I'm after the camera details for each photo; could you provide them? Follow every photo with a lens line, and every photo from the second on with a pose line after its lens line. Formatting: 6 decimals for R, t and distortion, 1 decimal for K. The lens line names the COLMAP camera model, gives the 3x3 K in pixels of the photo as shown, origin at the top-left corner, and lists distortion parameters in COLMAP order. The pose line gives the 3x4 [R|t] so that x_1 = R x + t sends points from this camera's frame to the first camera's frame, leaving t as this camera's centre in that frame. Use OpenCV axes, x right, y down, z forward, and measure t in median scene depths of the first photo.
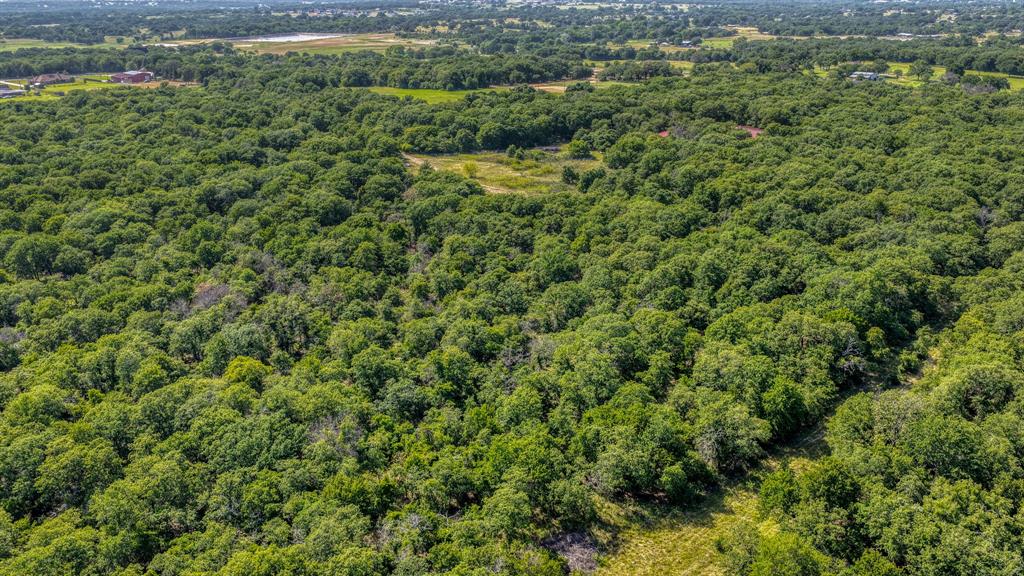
lens RADIAL K [[870.6, 0, 512.0], [0, 870.6, 288.0], [0, 0, 1]] dist [-0.009398, 0.026957]
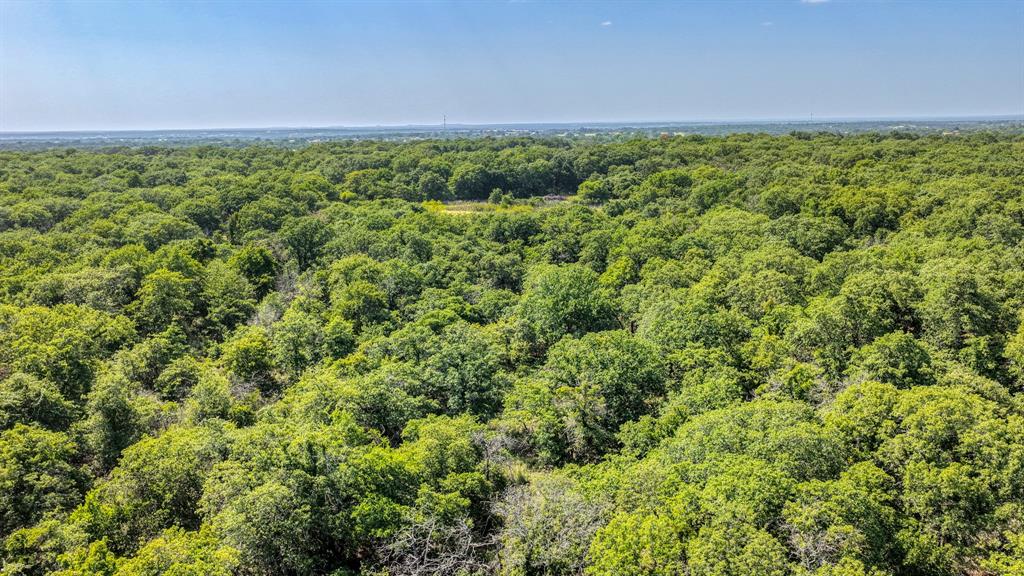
lens RADIAL K [[870.6, 0, 512.0], [0, 870.6, 288.0], [0, 0, 1]] dist [-0.009398, 0.026957]
pose [[0.999952, -0.009785, -0.000919, 0.020930], [0.009548, 0.989341, -0.145305, 0.028350], [0.002332, 0.145290, 0.989386, 0.571829]]
